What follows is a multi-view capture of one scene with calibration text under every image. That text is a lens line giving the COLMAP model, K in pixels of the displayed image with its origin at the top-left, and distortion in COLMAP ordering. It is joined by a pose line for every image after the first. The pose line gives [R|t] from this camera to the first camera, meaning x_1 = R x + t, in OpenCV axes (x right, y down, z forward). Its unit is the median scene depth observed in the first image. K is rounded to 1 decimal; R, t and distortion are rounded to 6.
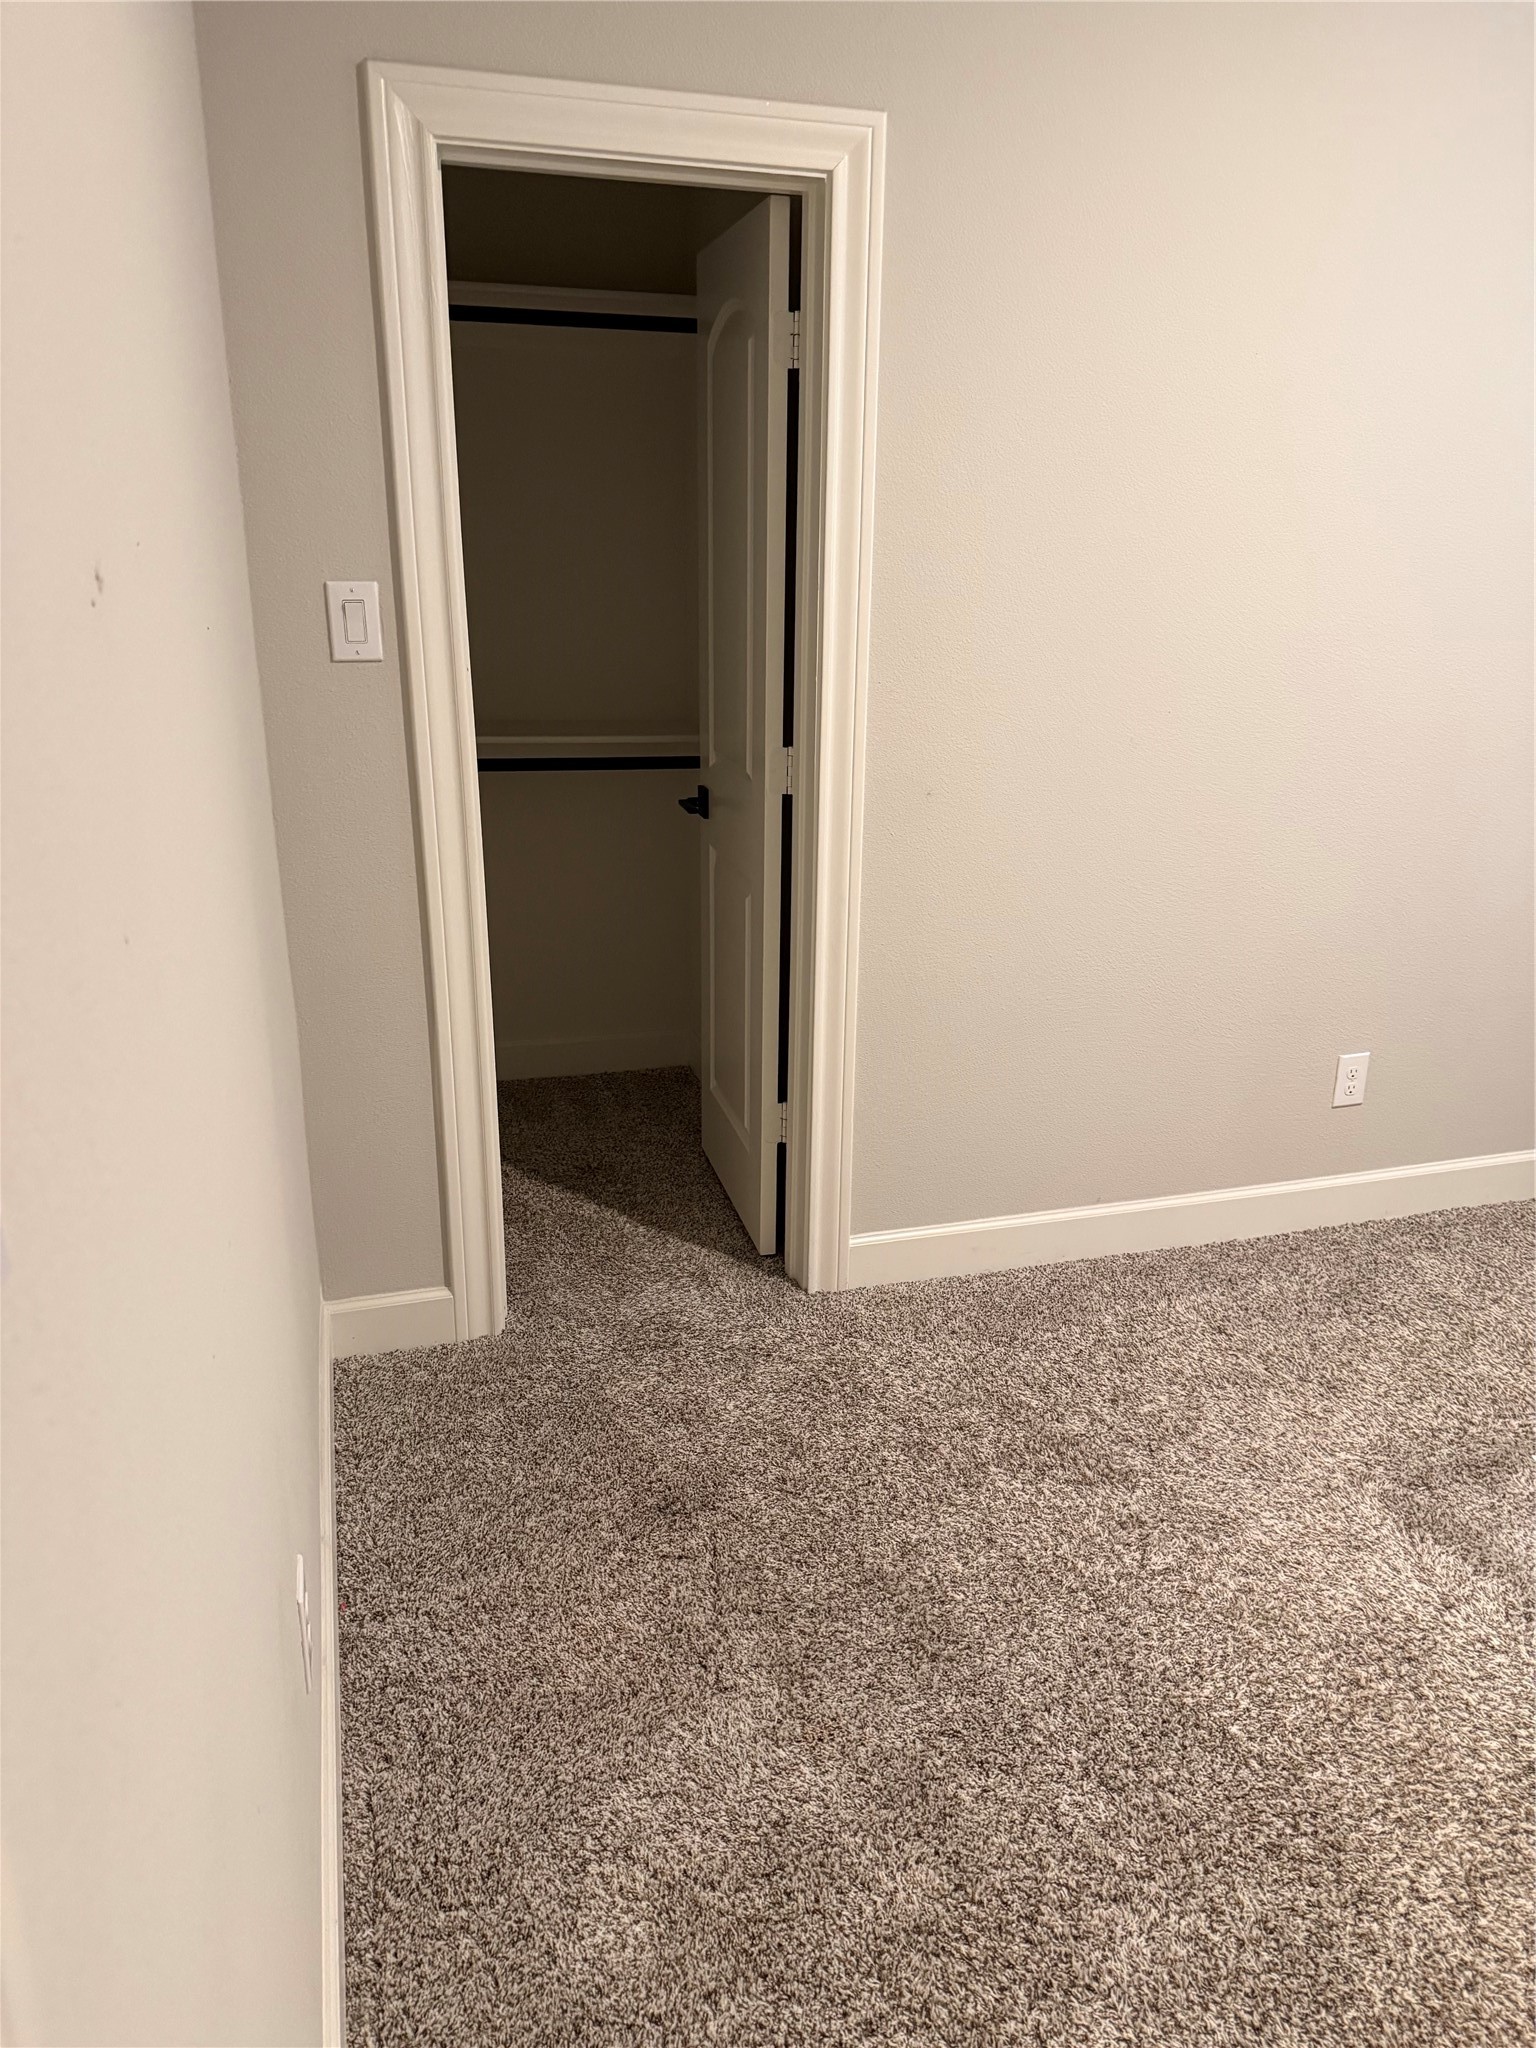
lens RADIAL K [[1456.4, 0, 781.0], [0, 1456.4, 1020.5], [0, 0, 1]] dist [-0.013967, -0.000905]
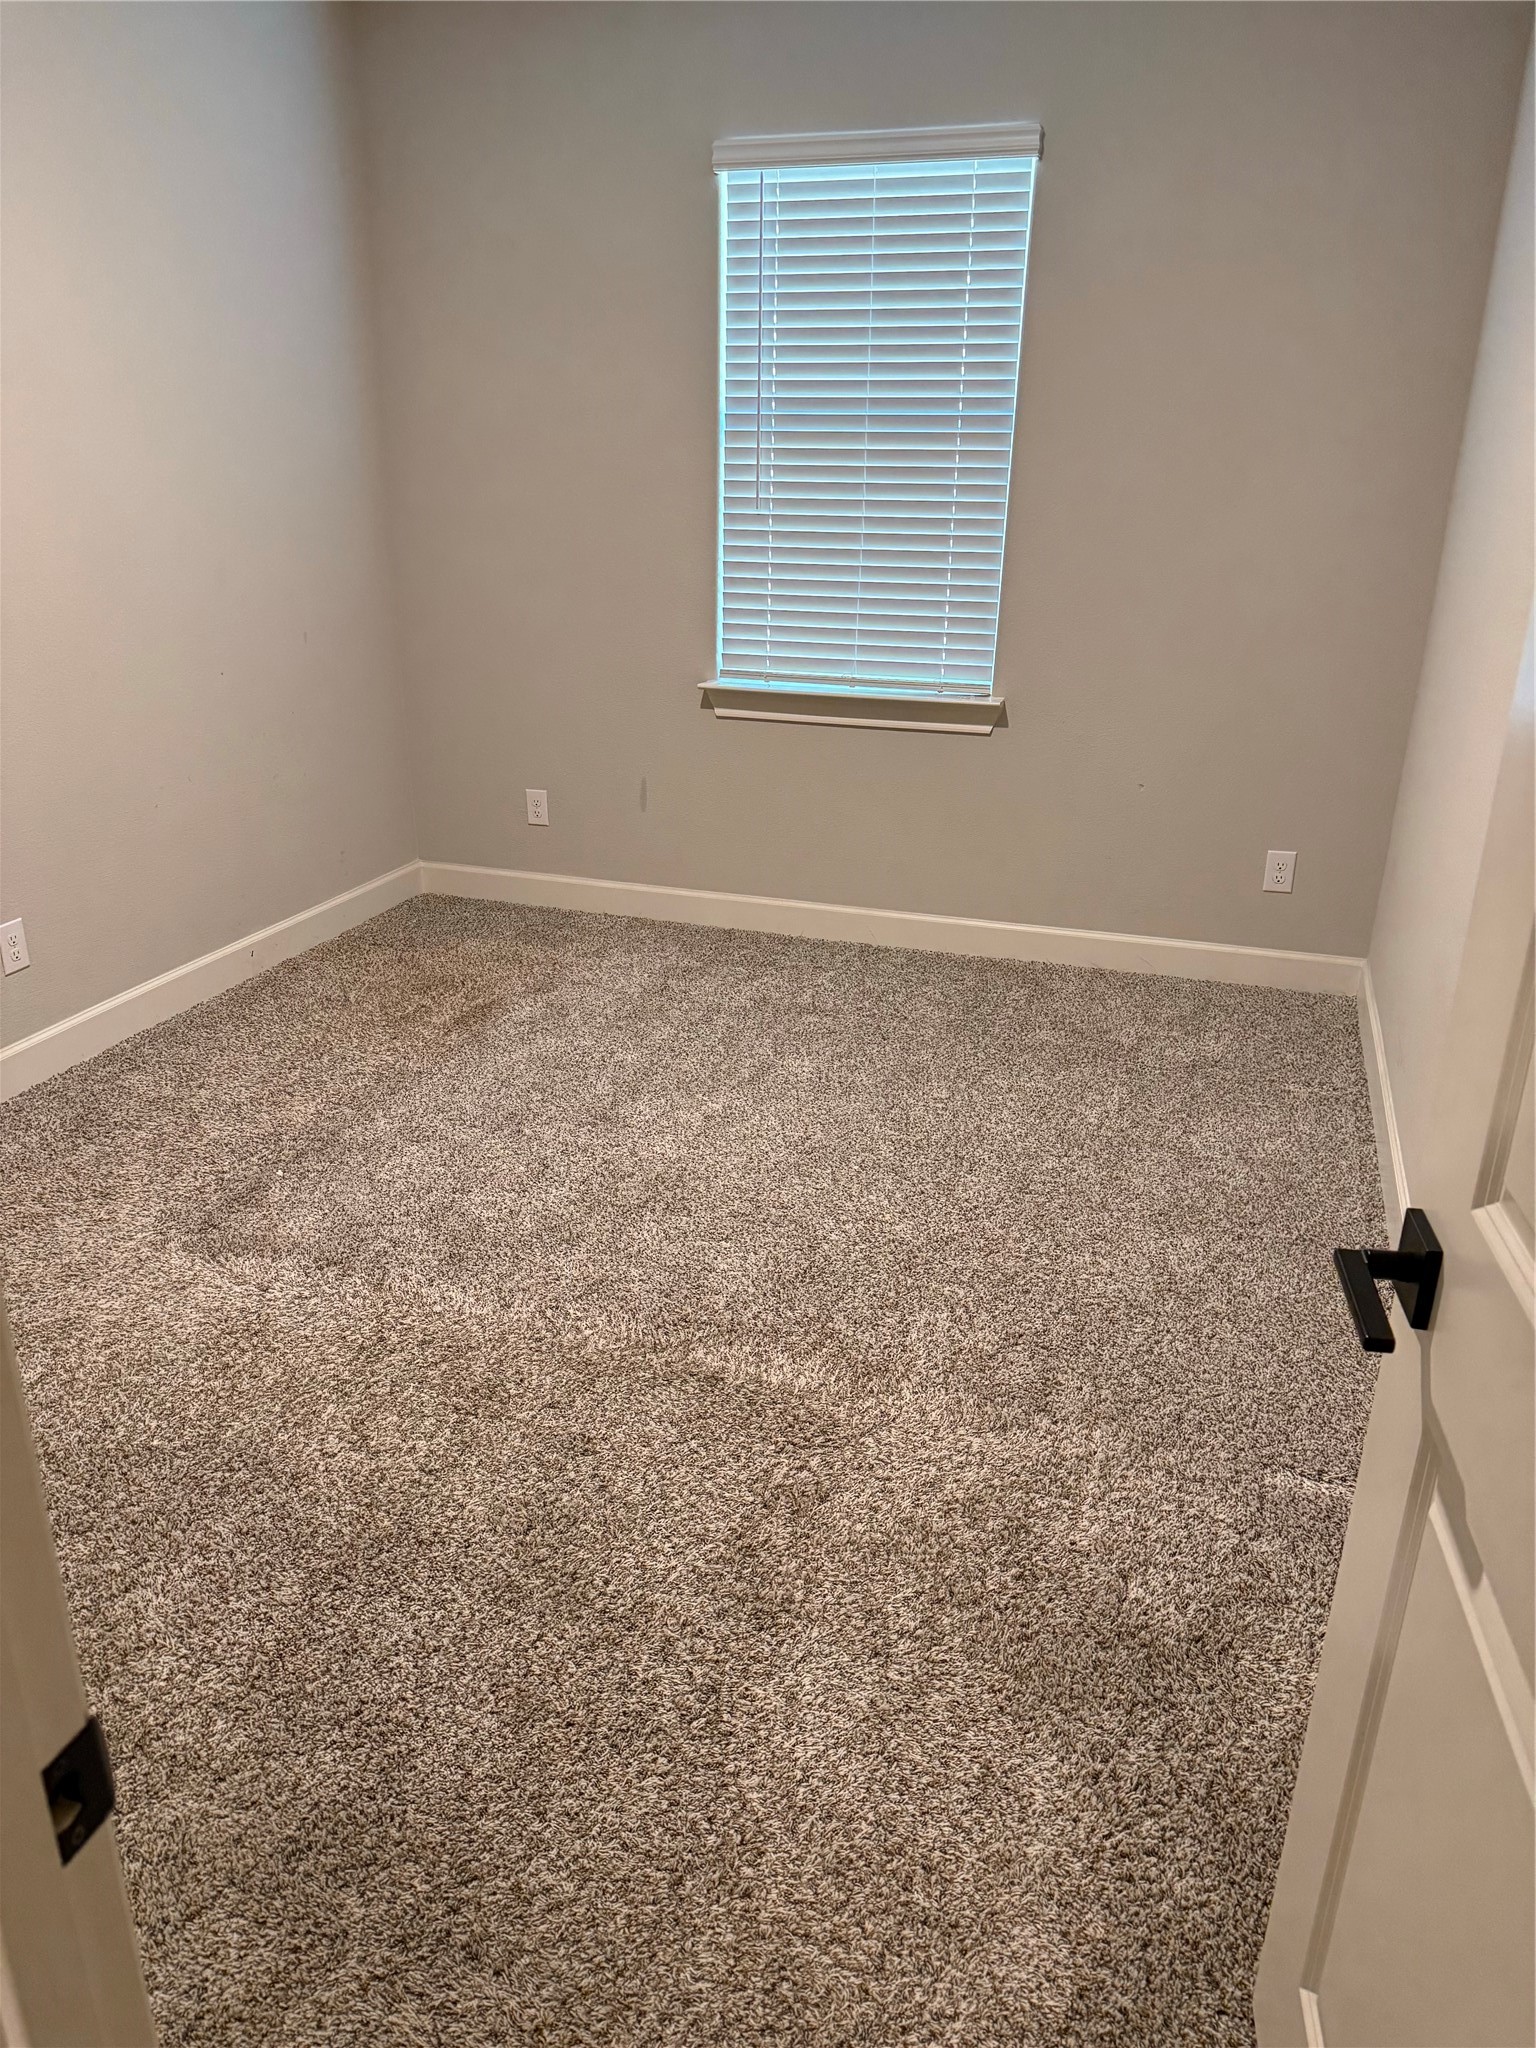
lens RADIAL K [[1456.4, 0, 762.7], [0, 1456.4, 1011.9], [0, 0, 1]] dist [-0.013967, -0.000905]
pose [[0.582288, -0.308097, 0.752341, -0.162520], [0.260730, 0.947297, 0.186138, 0.047859], [-0.770040, 0.087772, 0.631930, -0.156929]]
